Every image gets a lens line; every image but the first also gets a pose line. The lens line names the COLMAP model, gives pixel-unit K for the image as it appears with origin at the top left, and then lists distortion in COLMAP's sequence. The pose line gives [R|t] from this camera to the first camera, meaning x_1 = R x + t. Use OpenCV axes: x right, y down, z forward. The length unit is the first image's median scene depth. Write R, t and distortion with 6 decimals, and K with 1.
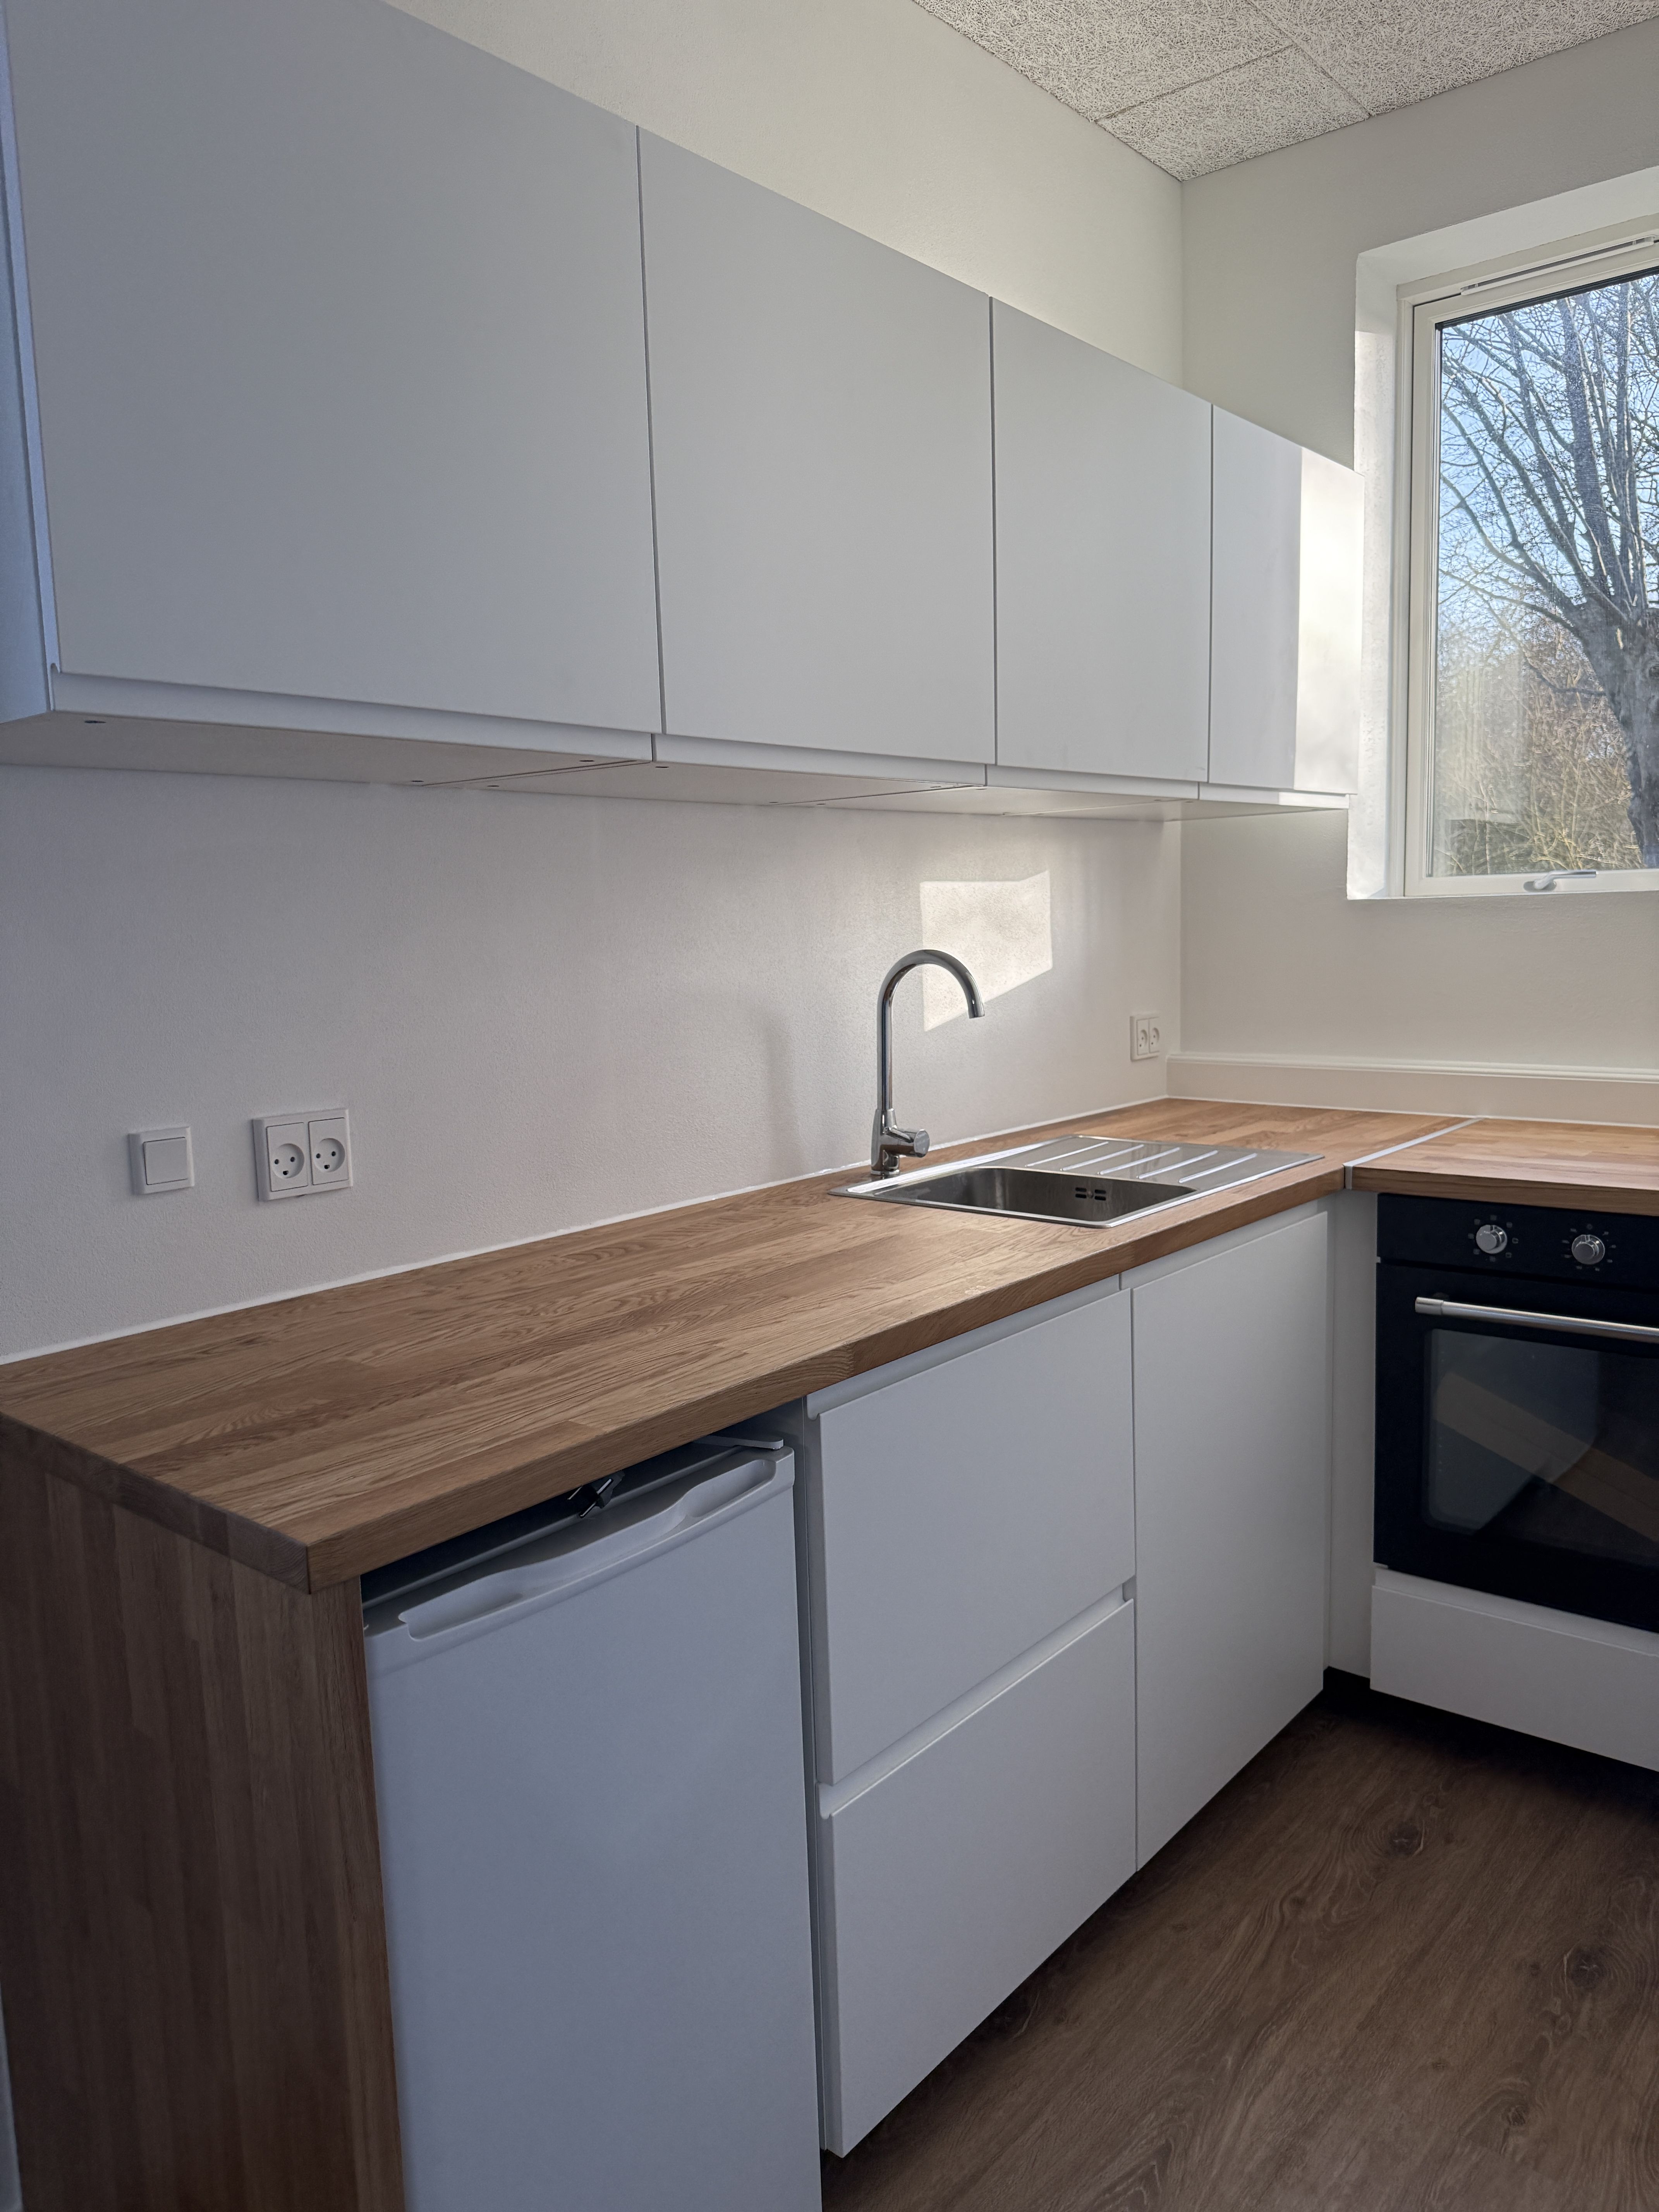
lens RADIAL K [[1564.9, 0, 829.5], [0, 1564.9, 1106.0], [0, 0, 1]] dist [-0.036694, -0.002576]
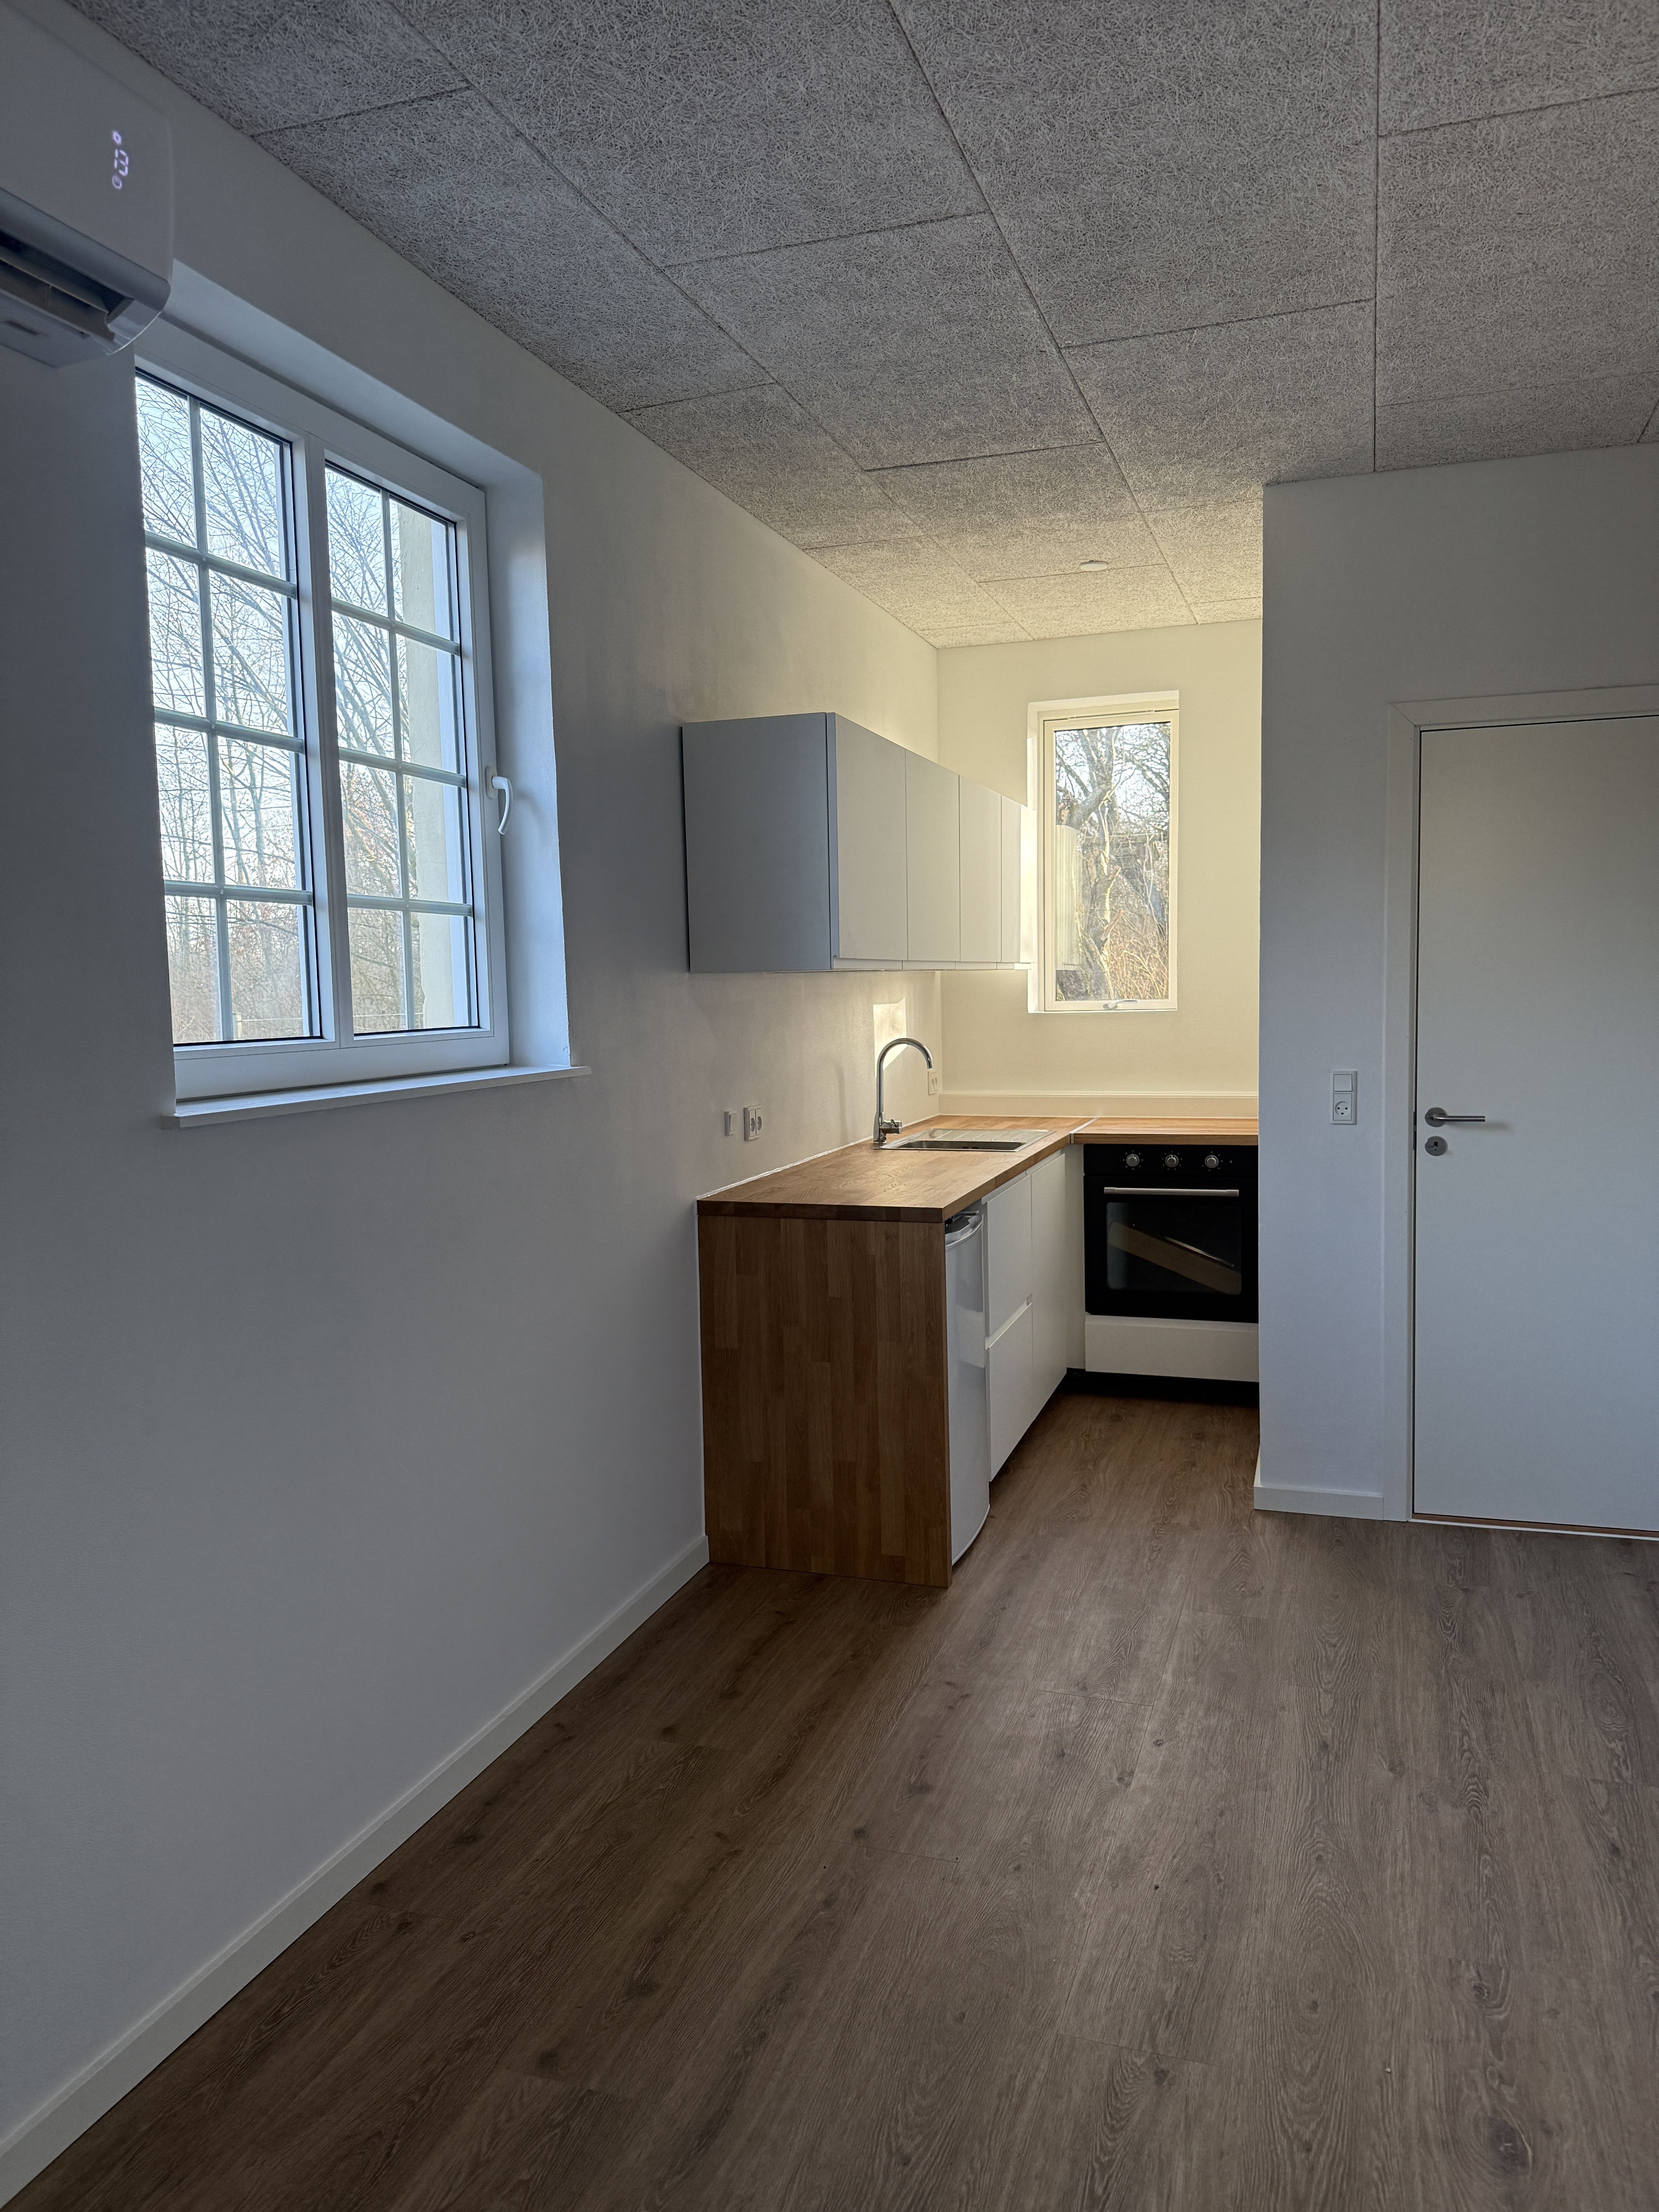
lens RADIAL K [[1564.9, 0, 829.5], [0, 1564.9, 1106.0], [0, 0, 1]] dist [-0.036694, -0.002576]
pose [[0.927177, -0.017455, 0.374218, -0.843209], [0.038222, 0.998109, -0.048145, 0.095421], [-0.372669, 0.058942, 0.926090, -0.979089]]
